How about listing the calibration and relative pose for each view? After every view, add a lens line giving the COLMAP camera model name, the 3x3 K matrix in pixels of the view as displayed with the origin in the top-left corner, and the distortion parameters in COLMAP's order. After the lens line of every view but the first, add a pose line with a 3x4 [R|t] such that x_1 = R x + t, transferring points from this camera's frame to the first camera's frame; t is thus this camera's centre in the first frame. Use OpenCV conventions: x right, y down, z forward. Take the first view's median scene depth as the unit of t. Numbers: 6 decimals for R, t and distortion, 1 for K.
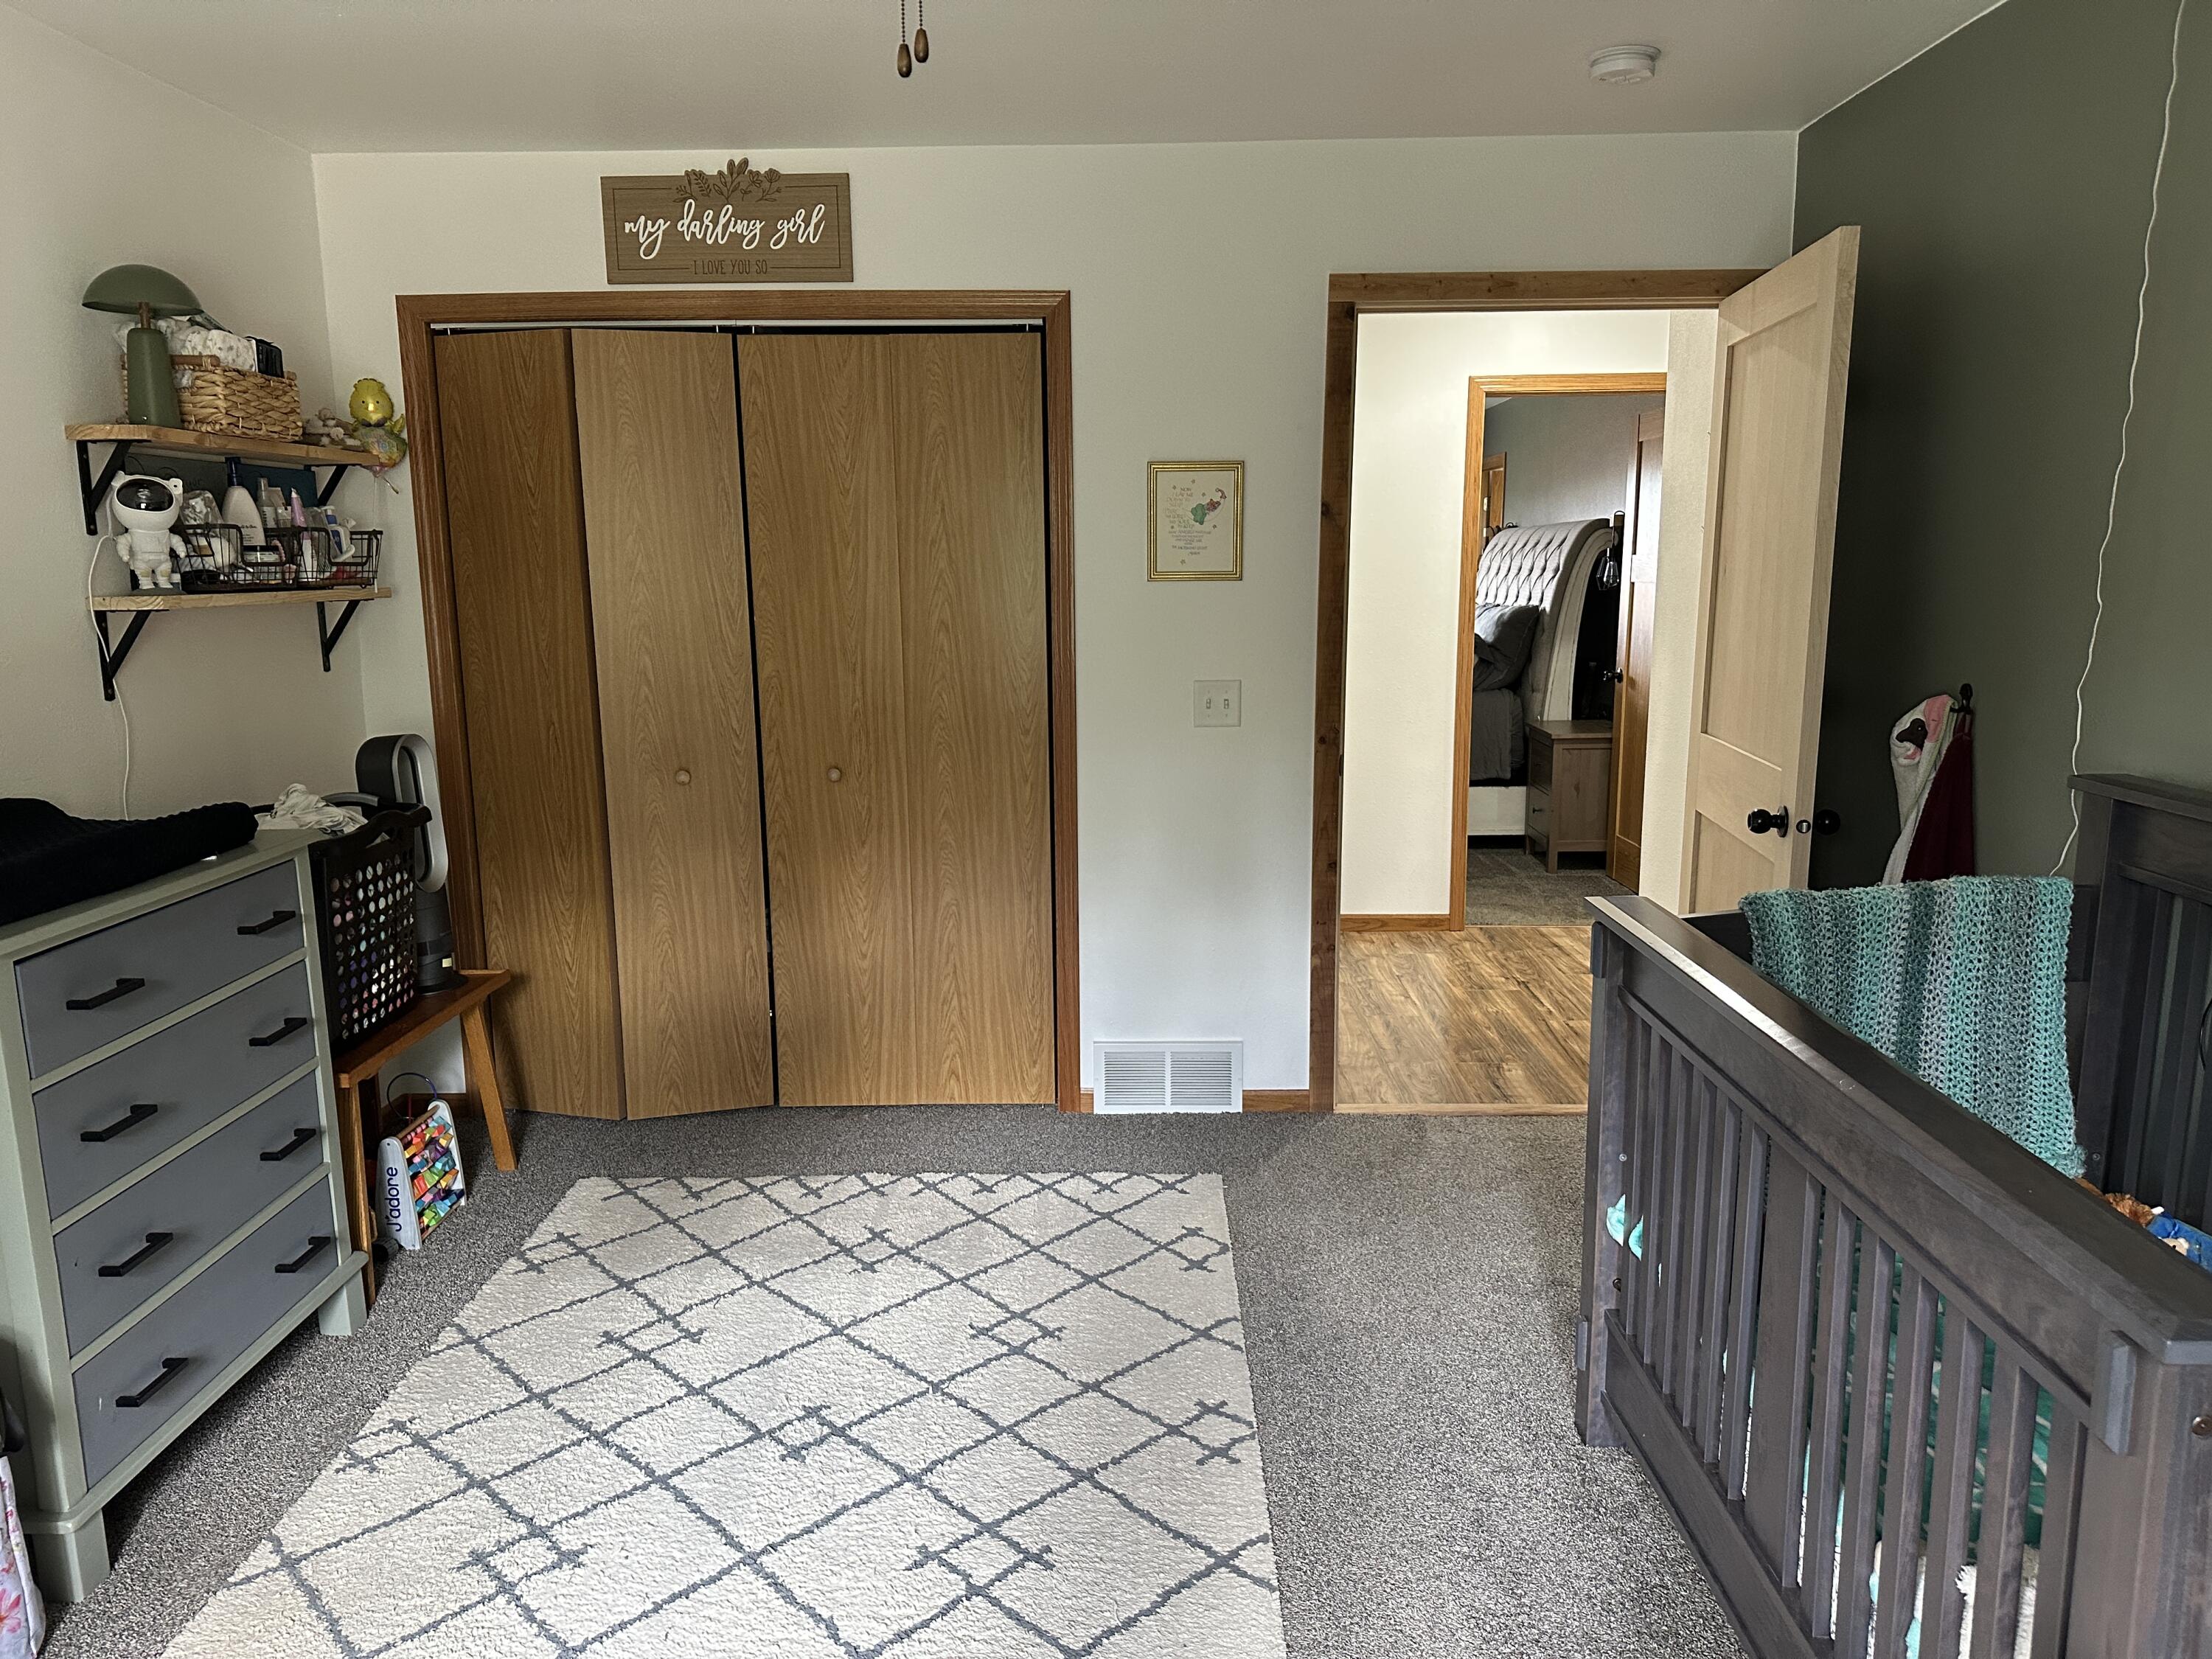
lens RADIAL K [[1554.0, 0, 1109.3], [0, 1554.0, 842.9], [0, 0, 1]] dist [0.036627, -0.068005]
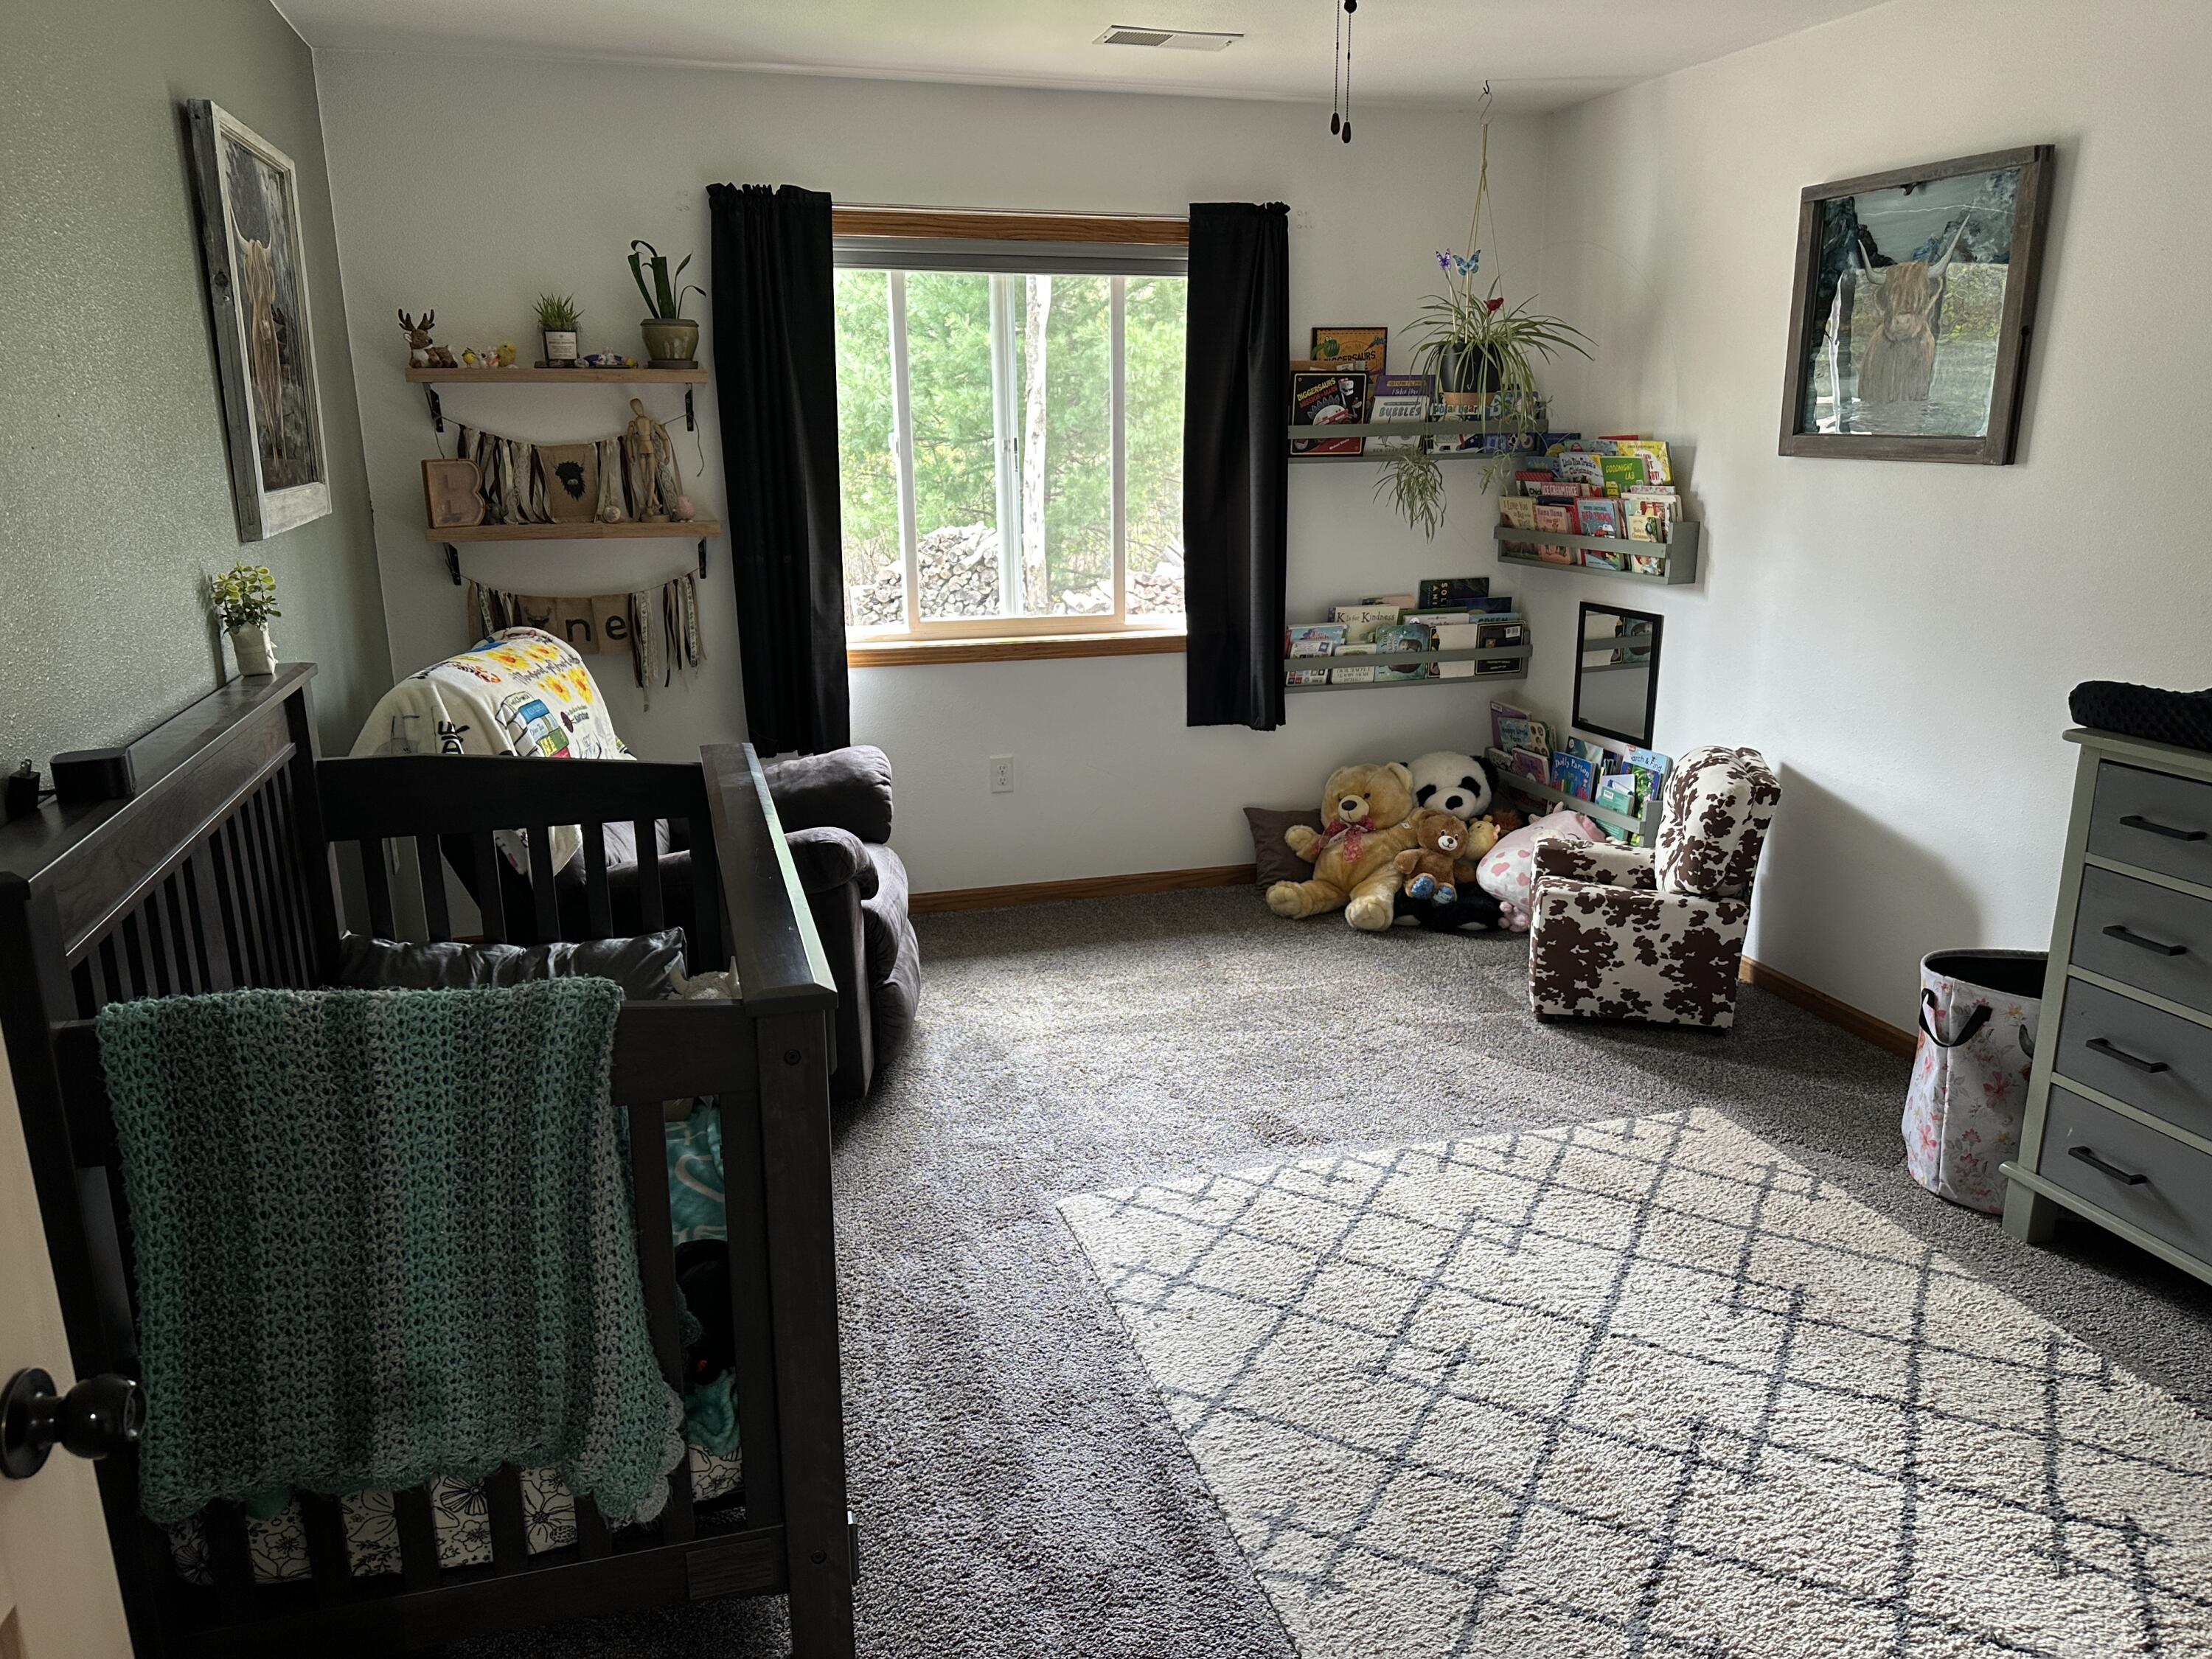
lens RADIAL K [[1554.0, 0, 1109.3], [0, 1554.0, 842.9], [0, 0, 1]] dist [0.036627, -0.068005]
pose [[-0.954650, 0.091561, -0.283303, 0.350027], [-0.038582, 0.905471, 0.422651, -0.291232], [0.295221, 0.414414, -0.860875, 1.477697]]
